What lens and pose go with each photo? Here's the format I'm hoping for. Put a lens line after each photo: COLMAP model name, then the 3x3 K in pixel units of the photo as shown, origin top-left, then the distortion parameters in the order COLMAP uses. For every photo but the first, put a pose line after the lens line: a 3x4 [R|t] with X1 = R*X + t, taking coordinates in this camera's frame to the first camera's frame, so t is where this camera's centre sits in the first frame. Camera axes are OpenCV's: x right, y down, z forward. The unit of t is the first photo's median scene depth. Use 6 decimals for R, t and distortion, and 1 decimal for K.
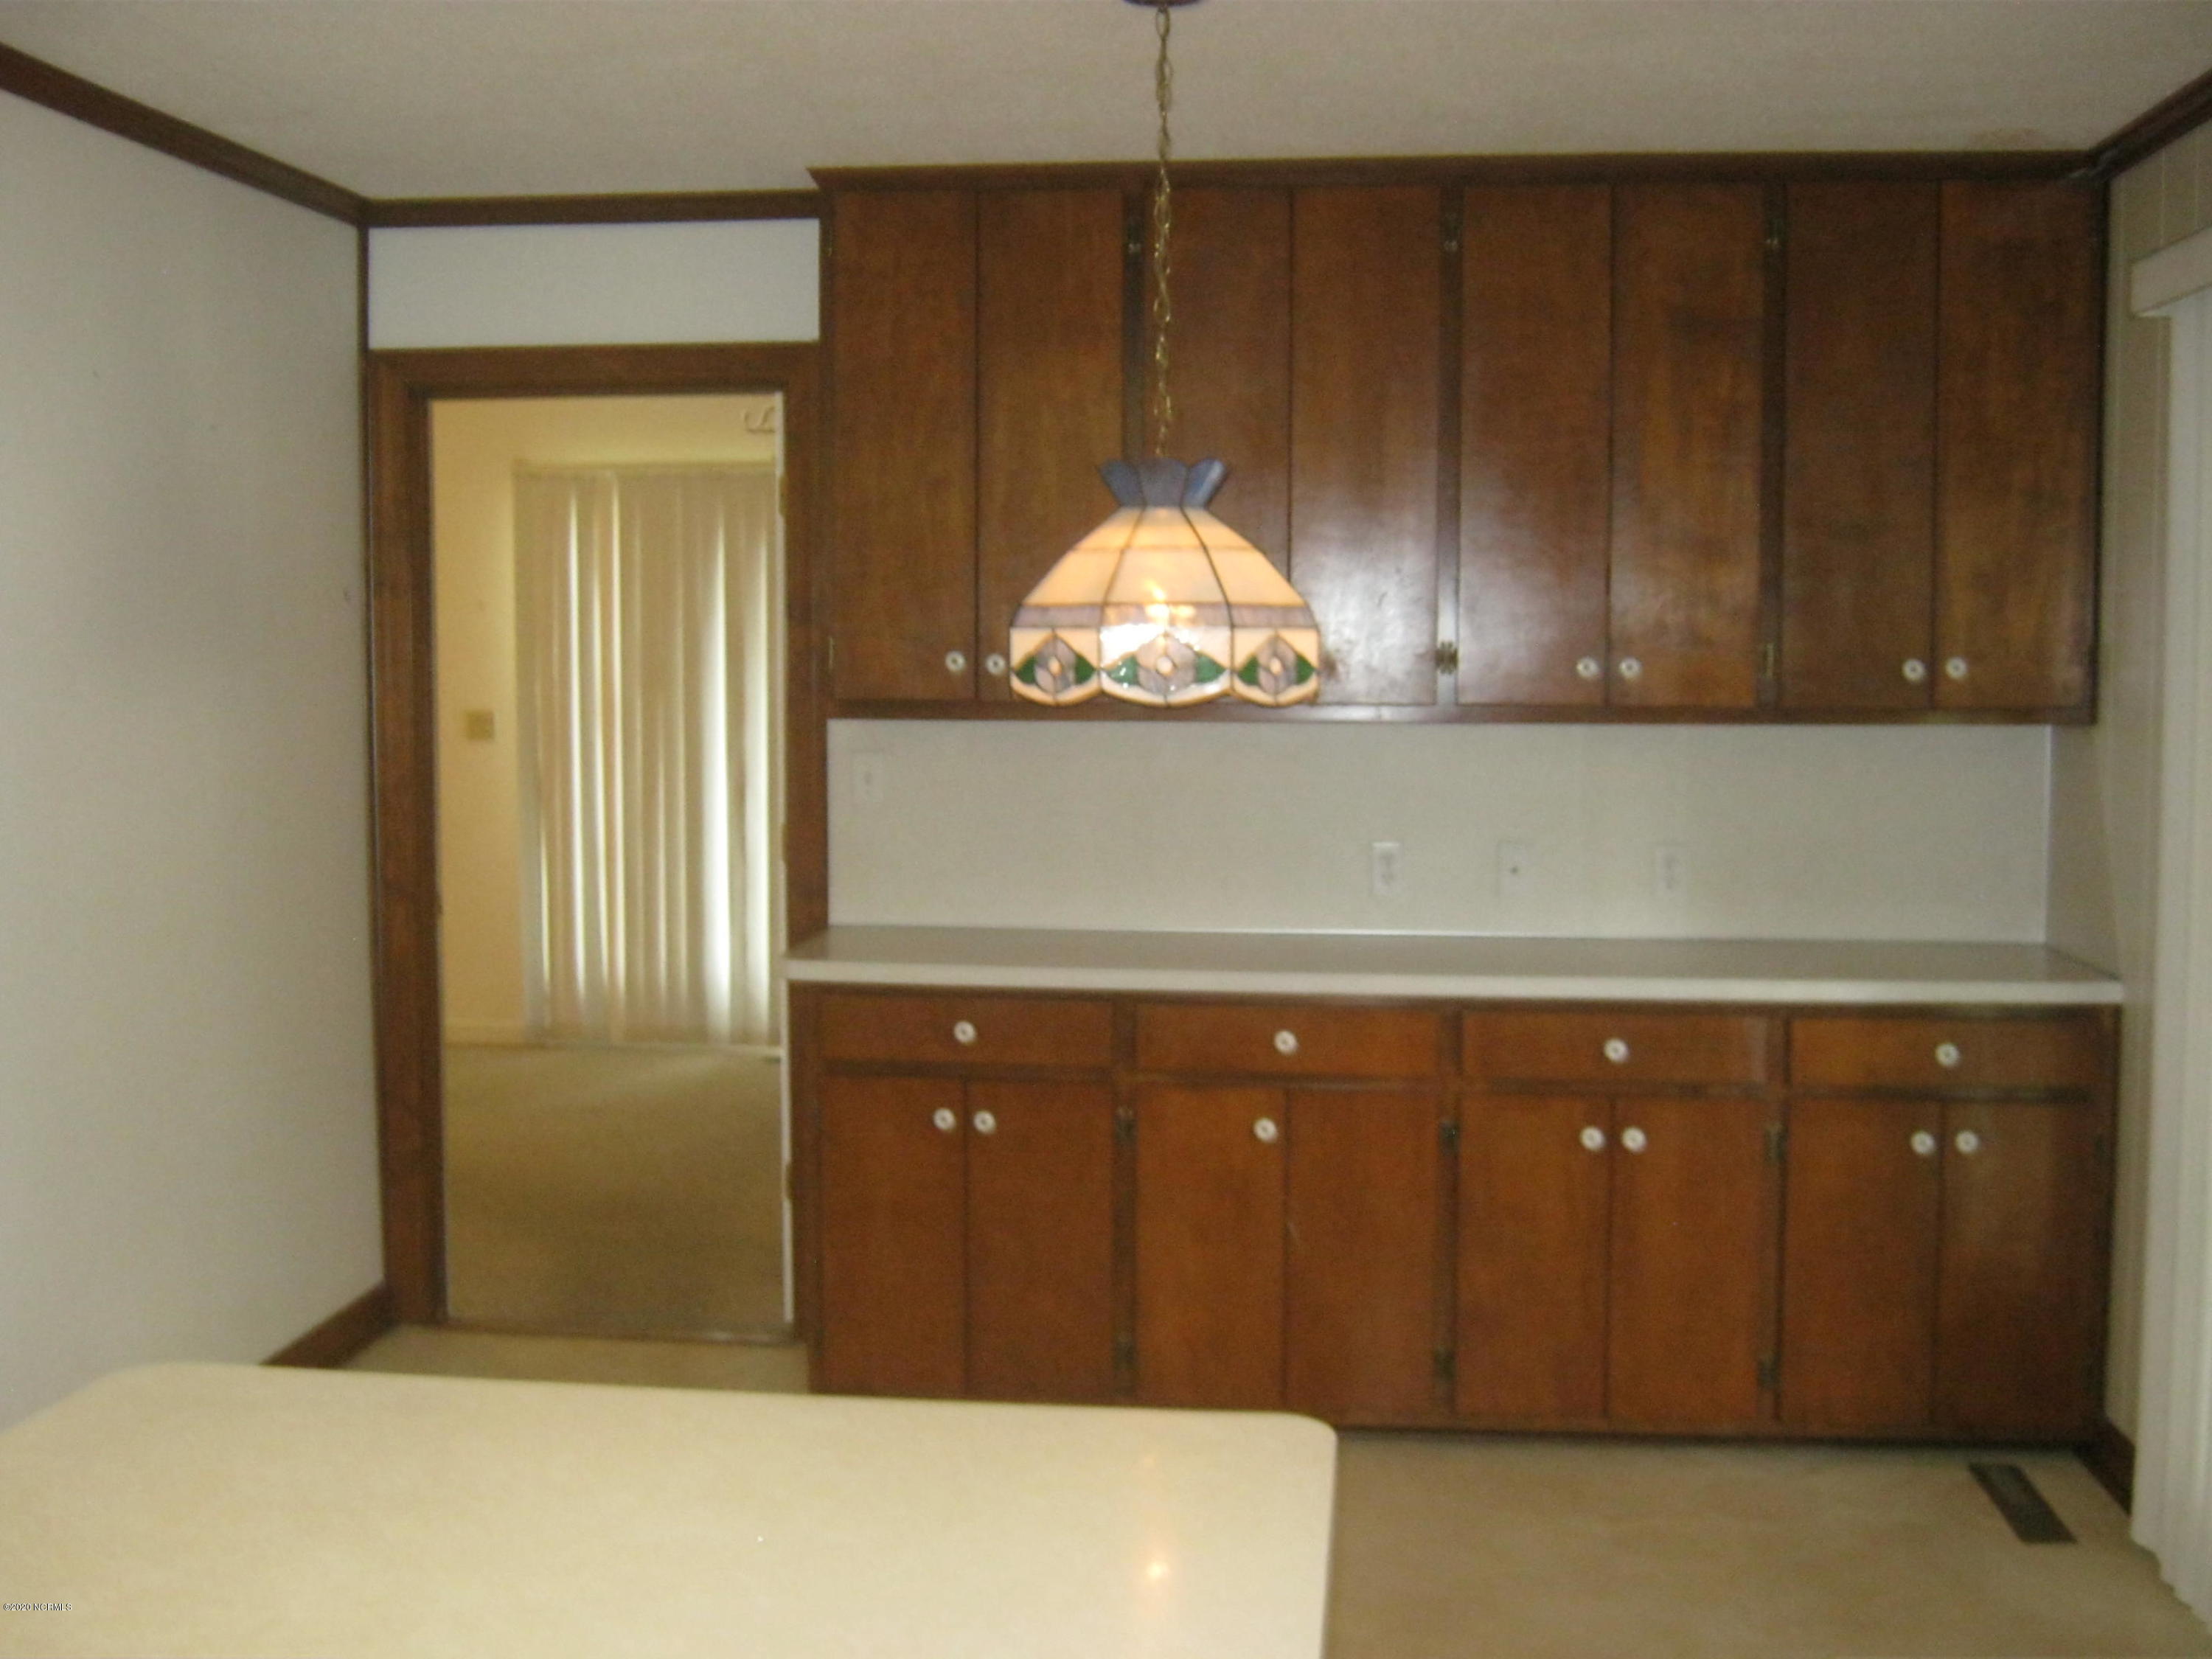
lens RADIAL K [[2449.9, 0, 1106.0], [0, 2449.9, 829.5], [0, 0, 1]] dist [-0.090164, -0.007290]
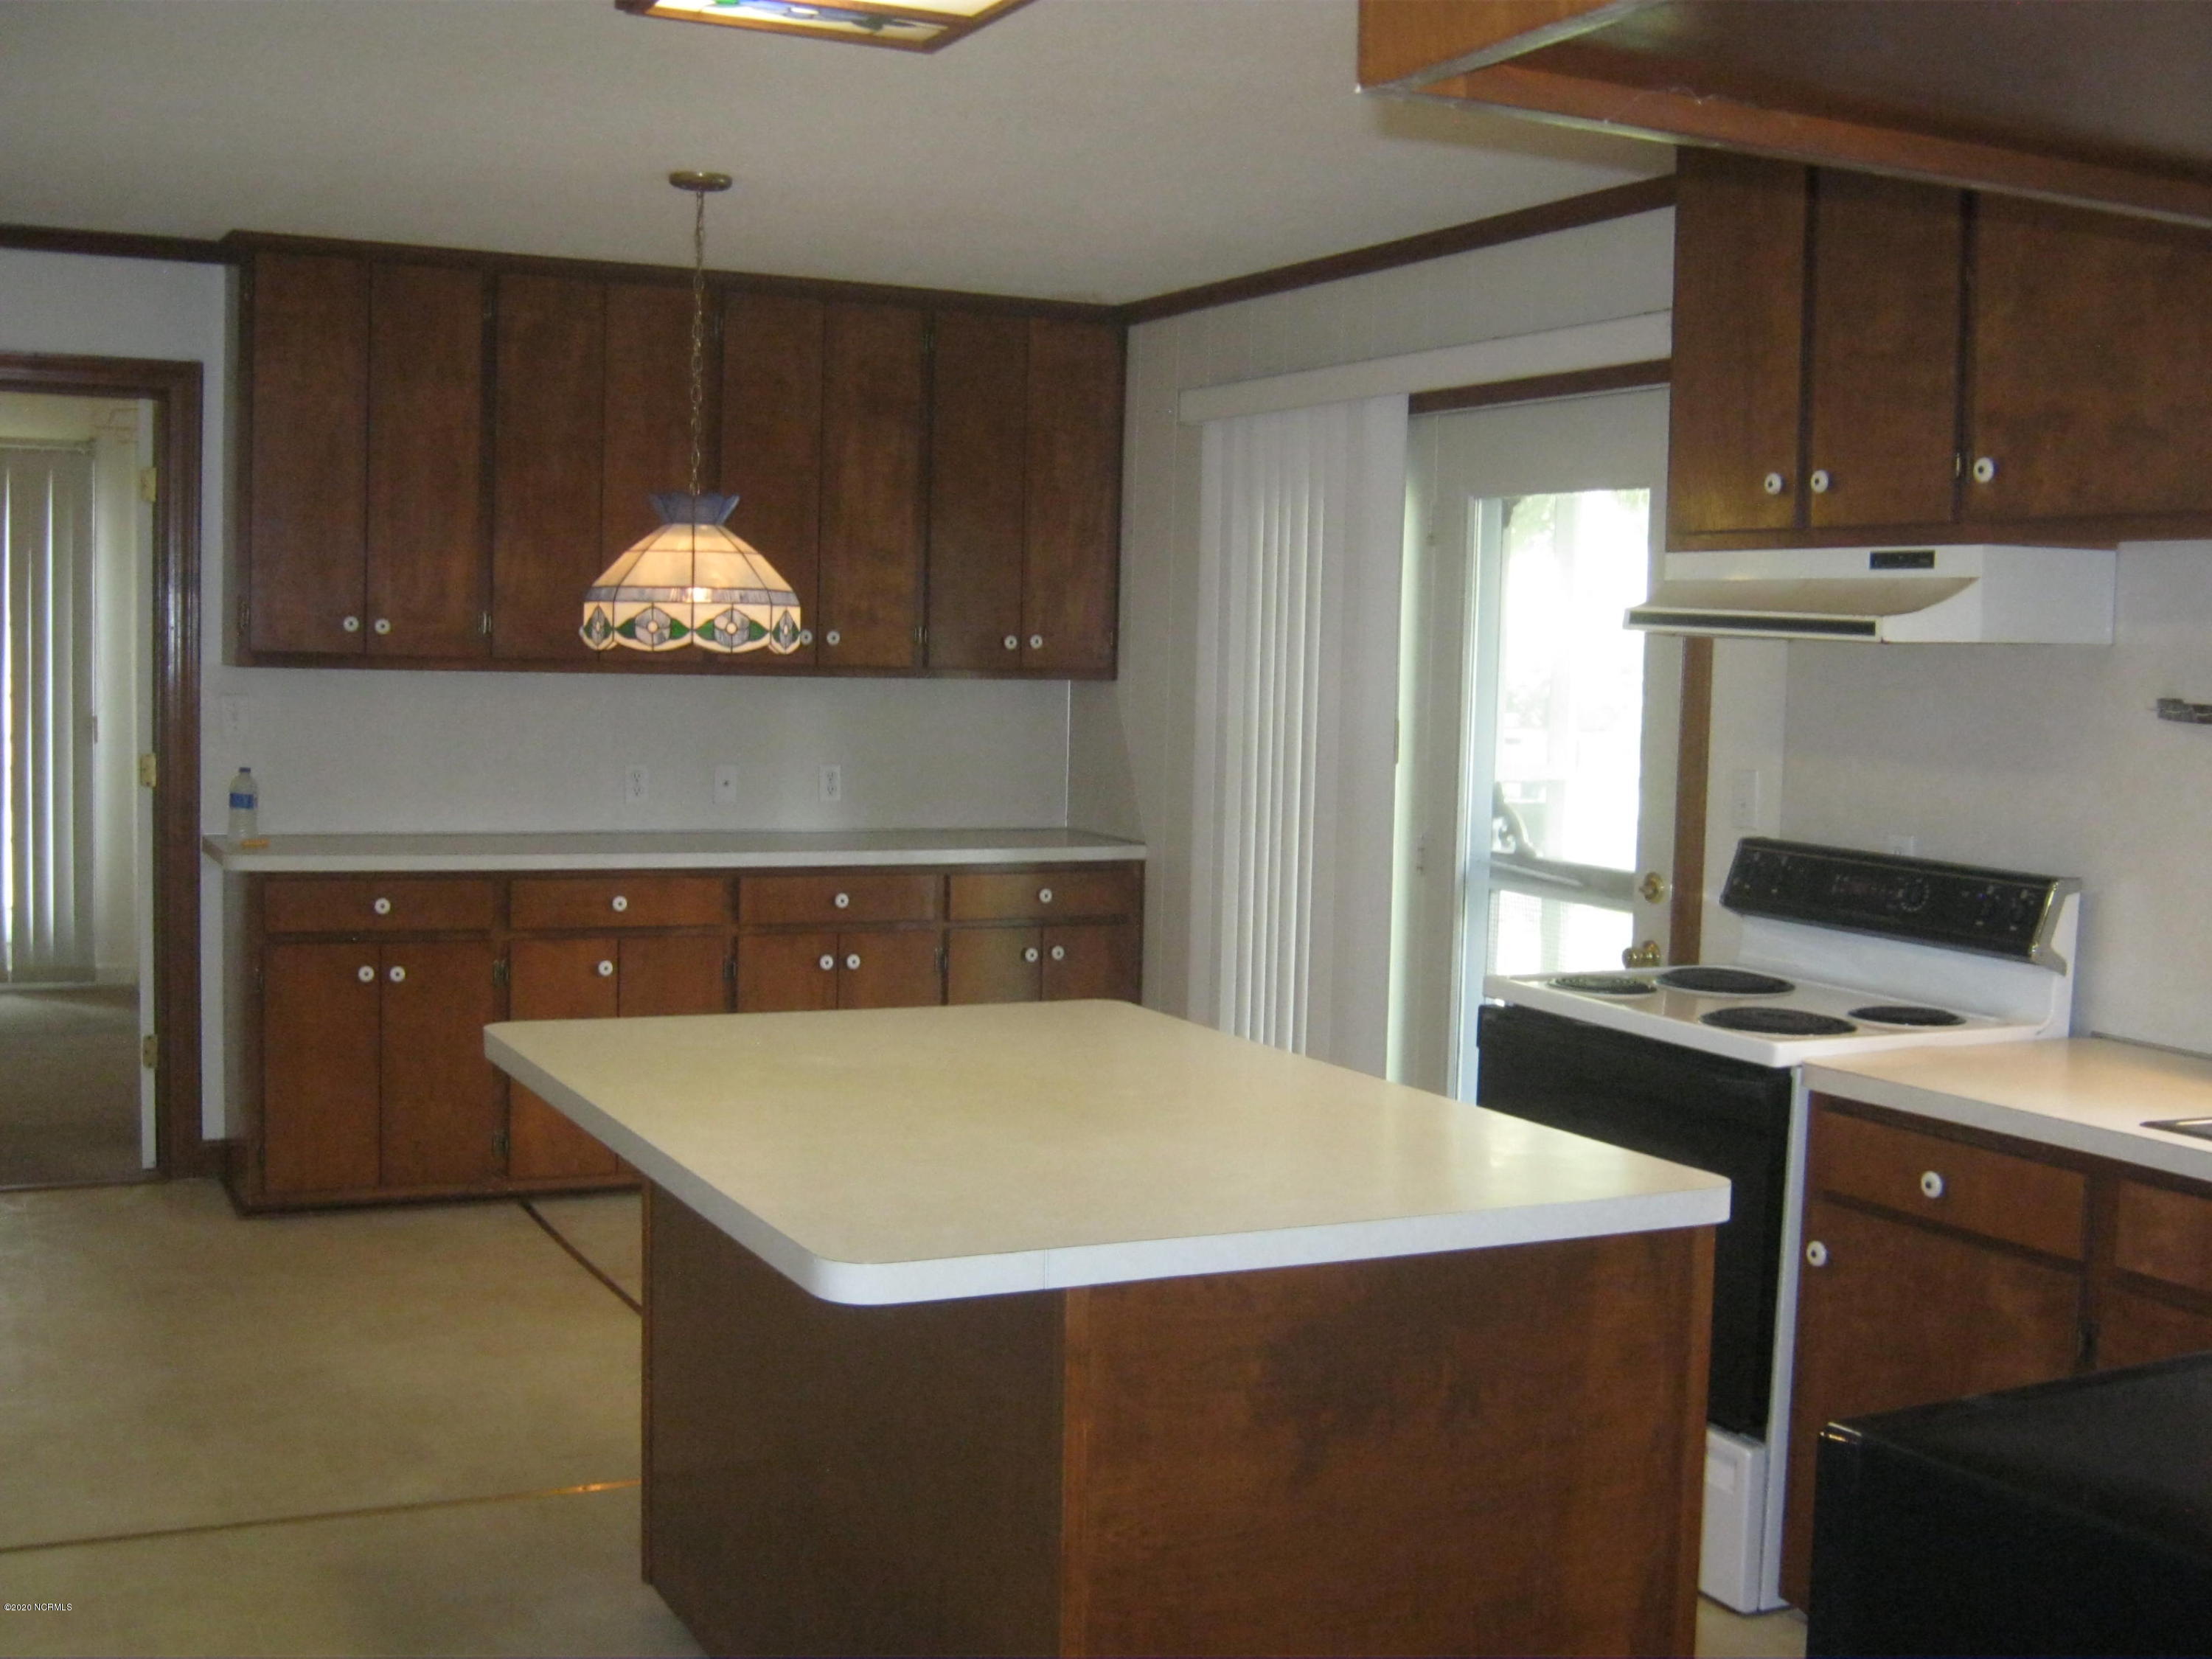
lens RADIAL K [[2487.1, 0, 1106.0], [0, 2487.1, 829.5], [0, 0, 1]] dist [-0.074907, 0.012390]
pose [[0.841072, -0.019888, 0.540557, -0.456325], [0.017102, 0.999802, 0.010174, 0.035699], [-0.540652, 0.000687, 0.841246, -0.330660]]
